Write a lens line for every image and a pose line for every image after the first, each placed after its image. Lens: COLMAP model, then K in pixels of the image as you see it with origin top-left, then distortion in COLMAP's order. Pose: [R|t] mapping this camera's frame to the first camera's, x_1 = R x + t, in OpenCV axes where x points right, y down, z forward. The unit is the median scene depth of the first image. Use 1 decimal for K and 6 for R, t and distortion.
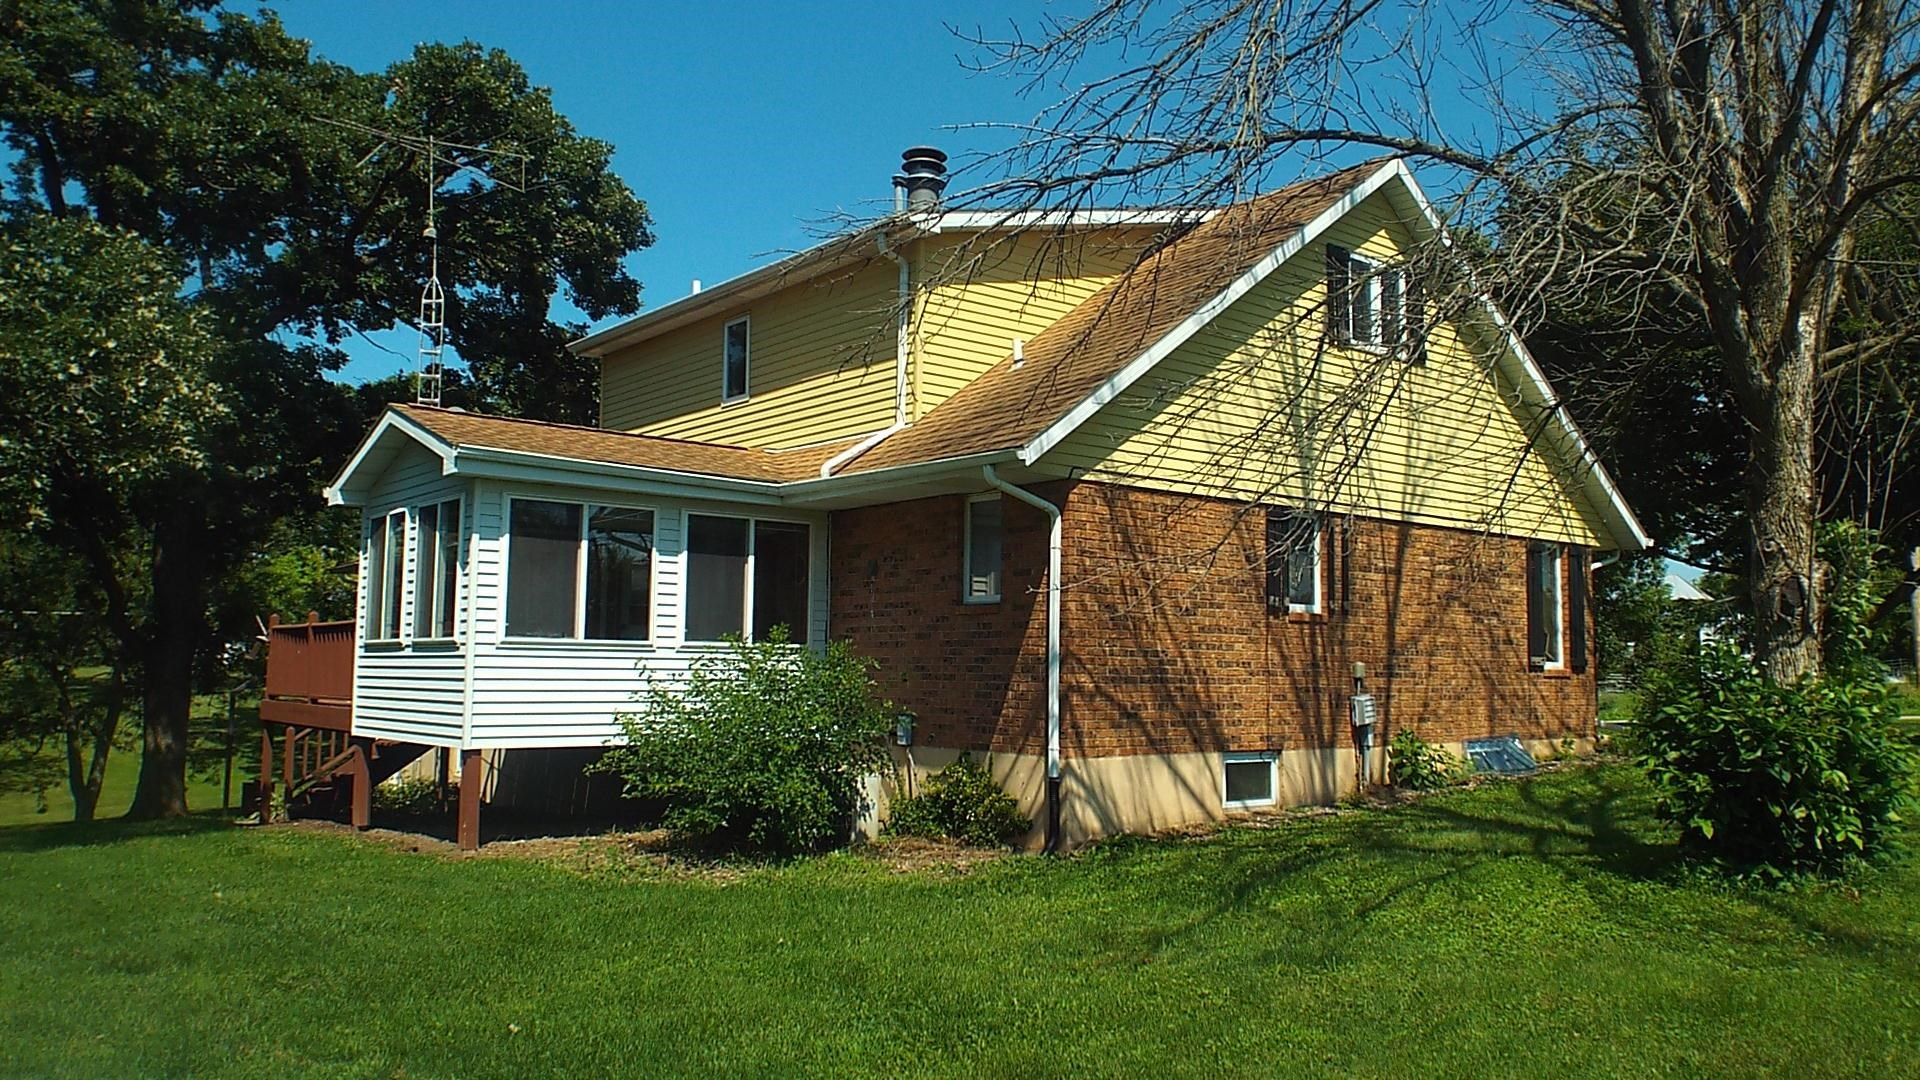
lens RADIAL K [[1464.1, 0, 960.0], [0, 1464.1, 540.0], [0, 0, 1]] dist [0.015272, -0.045112]
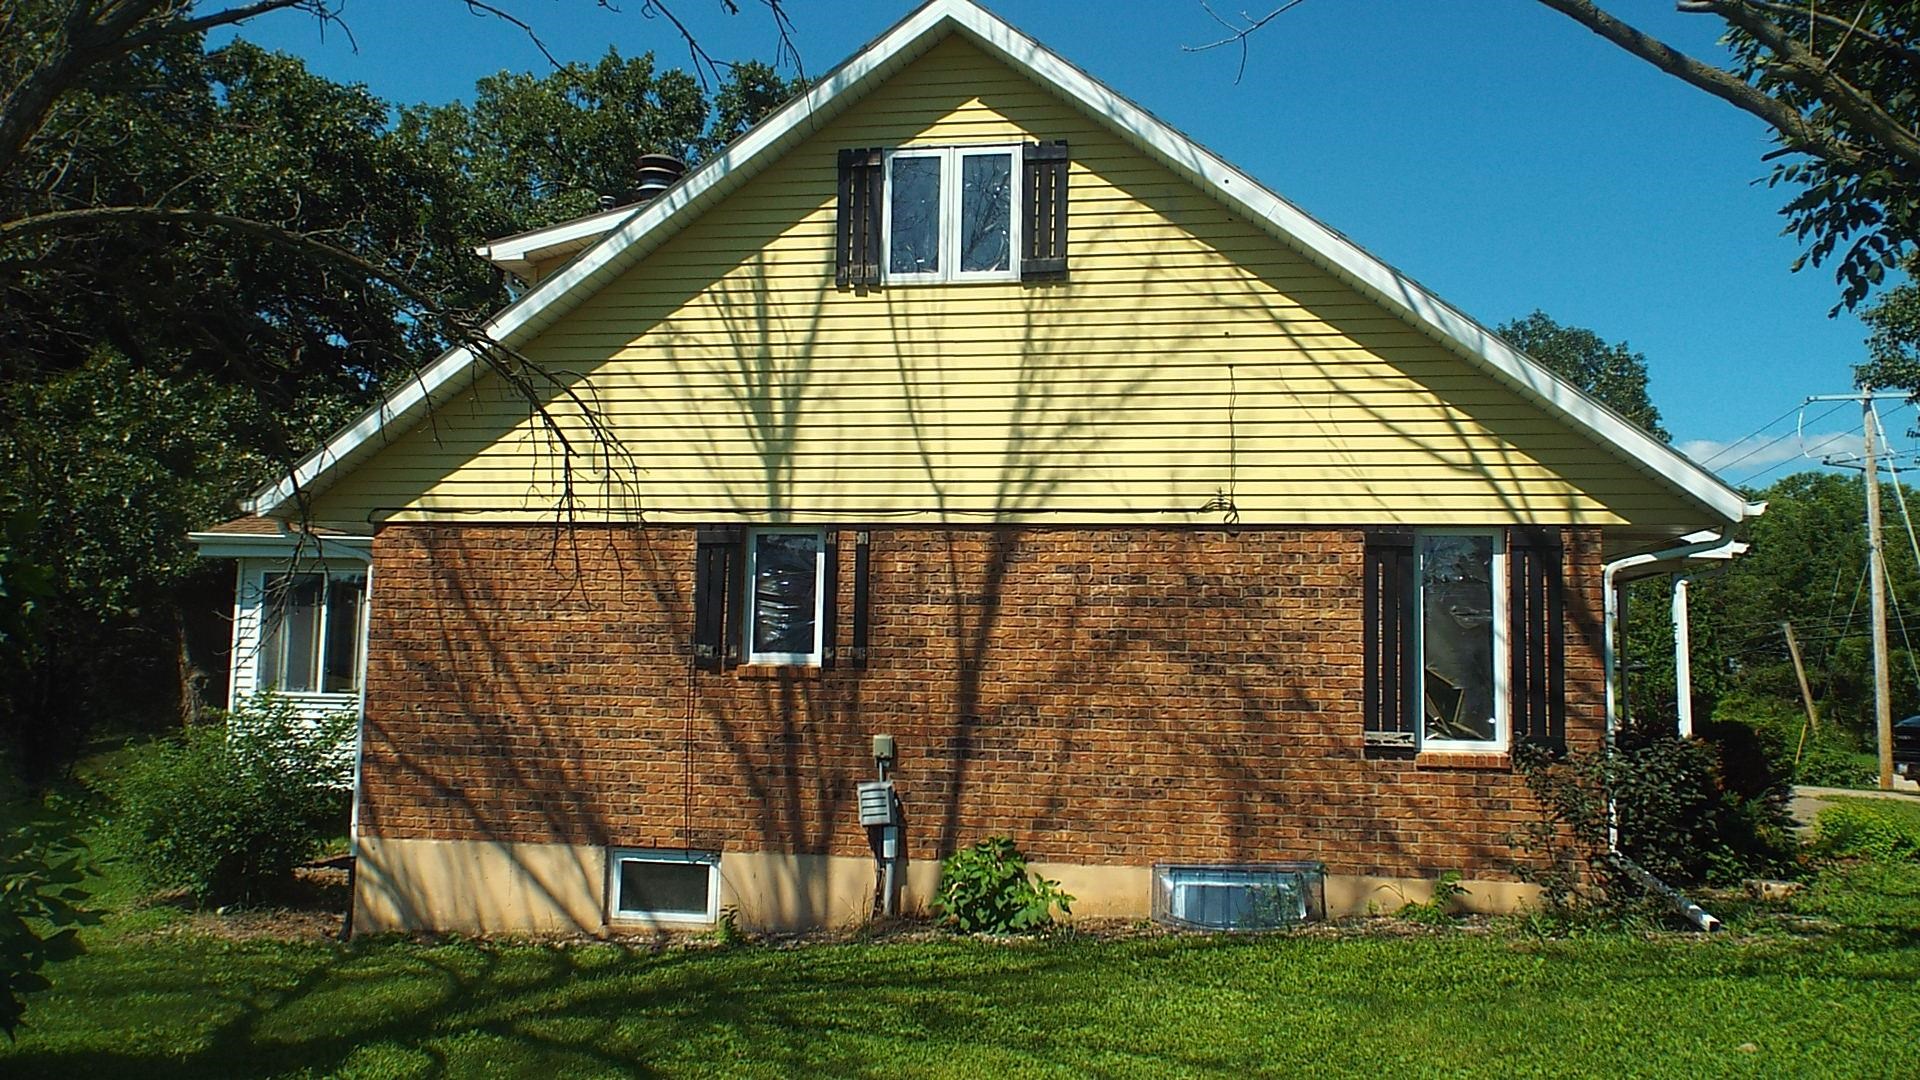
lens RADIAL K [[1464.1, 0, 960.0], [0, 1464.1, 540.0], [0, 0, 1]] dist [0.015272, -0.045112]
pose [[0.656314, -0.067571, -0.751456, 0.844814], [0.057311, 0.997569, -0.039647, 0.021331], [0.752308, -0.017046, 0.658591, 0.585233]]
